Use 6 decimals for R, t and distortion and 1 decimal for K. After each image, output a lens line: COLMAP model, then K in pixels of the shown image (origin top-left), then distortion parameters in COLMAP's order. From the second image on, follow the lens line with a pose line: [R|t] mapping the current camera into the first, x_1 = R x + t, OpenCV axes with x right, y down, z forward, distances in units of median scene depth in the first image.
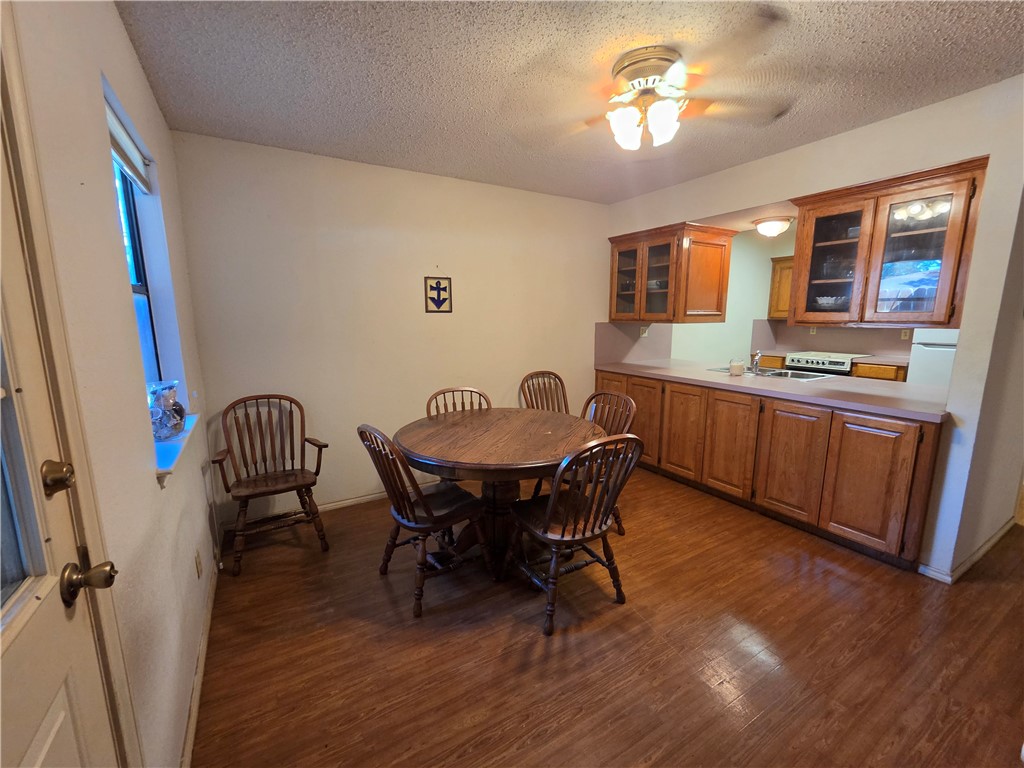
lens RADIAL K [[421.6, 0, 510.7], [0, 421.6, 388.4], [0, 0, 1]] dist [0.001050, 0.001170]
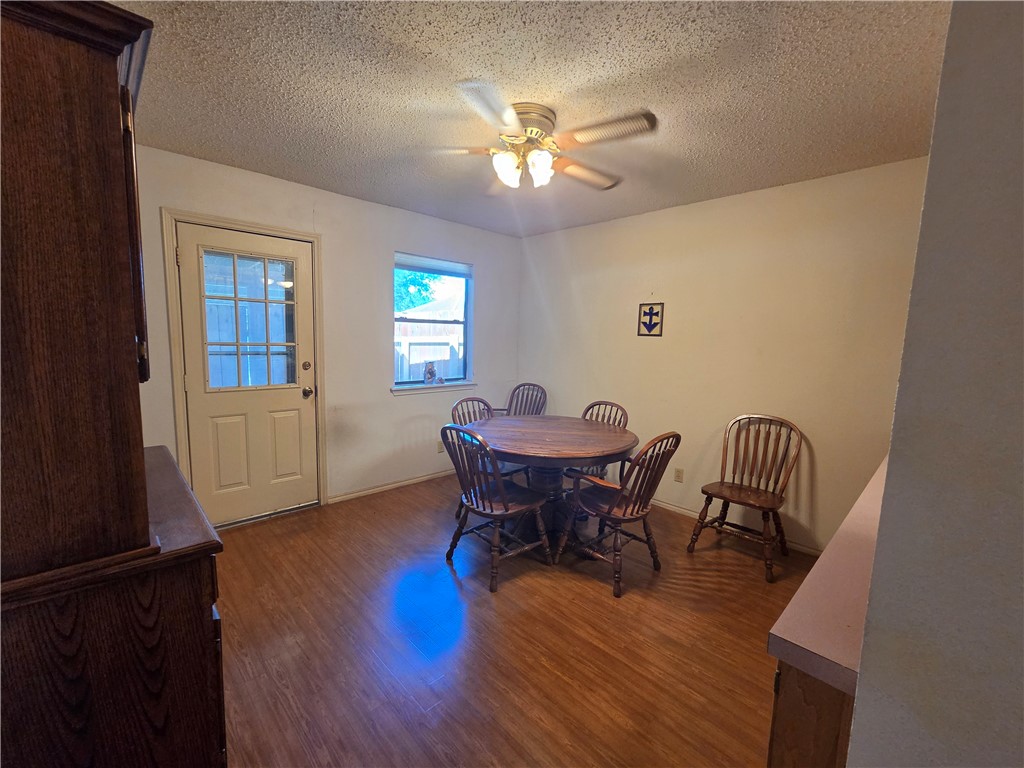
lens RADIAL K [[421.6, 0, 514.0], [0, 421.6, 381.7], [0, 0, 1]] dist [0.001050, 0.001170]
pose [[0.242805, 0.123486, -0.962183, 0.802904], [-0.191927, 0.978373, 0.077132, -0.083874], [0.950900, 0.165941, 0.261254, 0.418126]]
